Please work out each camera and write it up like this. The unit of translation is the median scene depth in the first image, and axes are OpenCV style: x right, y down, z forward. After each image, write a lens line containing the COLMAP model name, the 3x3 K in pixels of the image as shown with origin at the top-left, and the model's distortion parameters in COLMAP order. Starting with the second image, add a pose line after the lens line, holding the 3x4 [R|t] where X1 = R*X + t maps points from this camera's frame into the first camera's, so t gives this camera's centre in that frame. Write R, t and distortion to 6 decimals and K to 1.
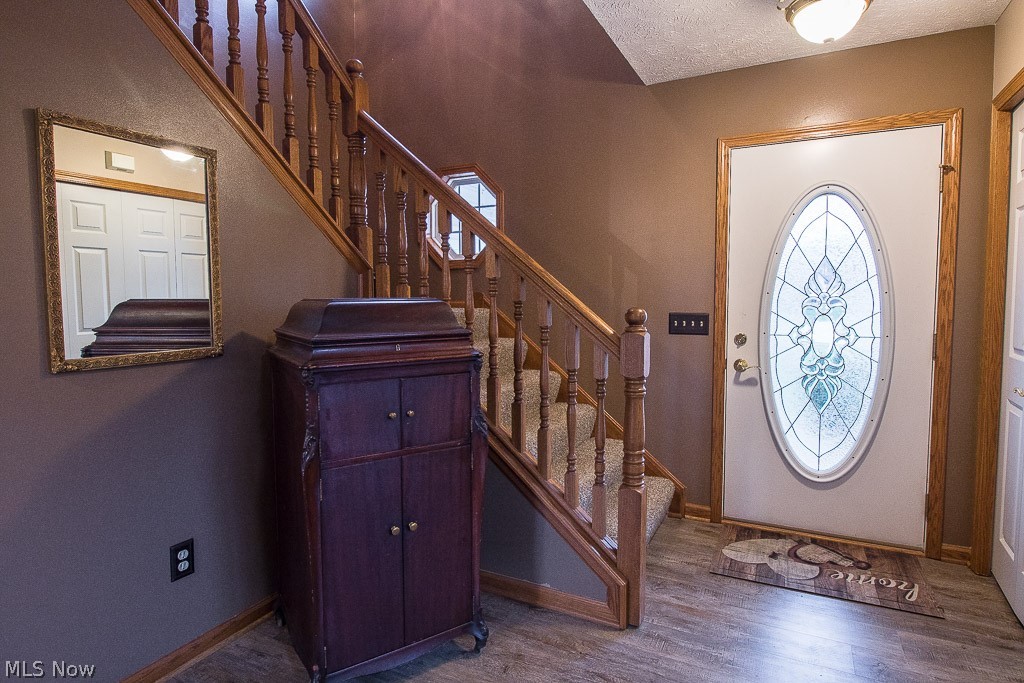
lens RADIAL K [[581.3, 0, 512.0], [0, 581.3, 341.5], [0, 0, 1]] dist [0.002370, -0.000513]
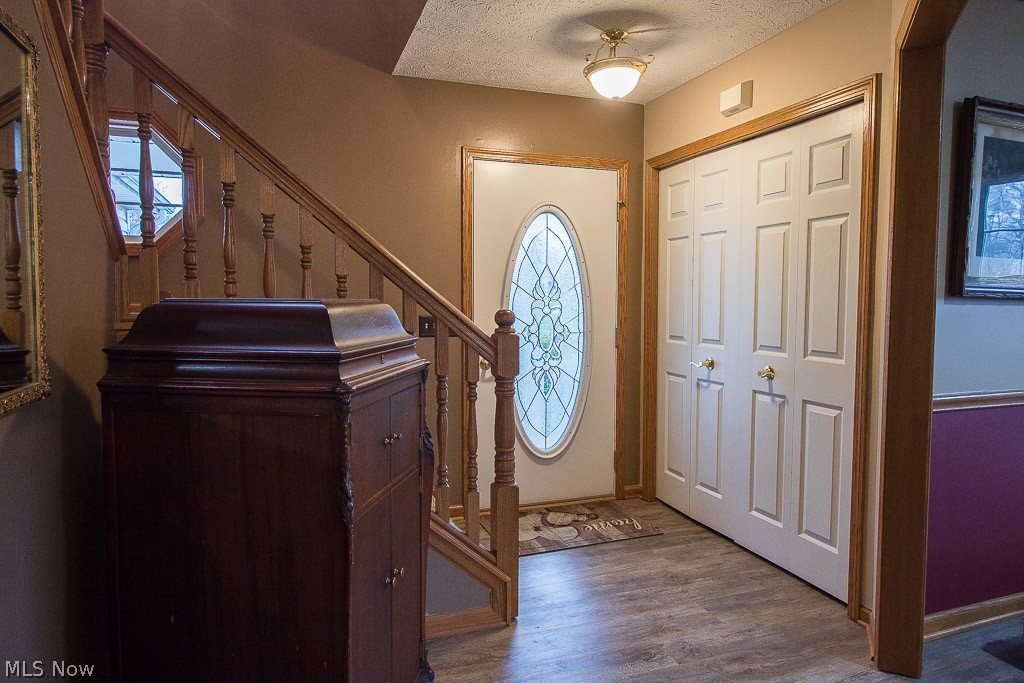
lens RADIAL K [[654.1, 0, 512.0], [0, 654.1, 341.5], [0, 0, 1]] dist [-0.002518, -0.001492]
pose [[0.671573, -0.039188, 0.739901, -0.508433], [0.054239, 0.998521, 0.003655, -0.001115], [-0.738950, 0.037677, 0.672706, 0.171541]]
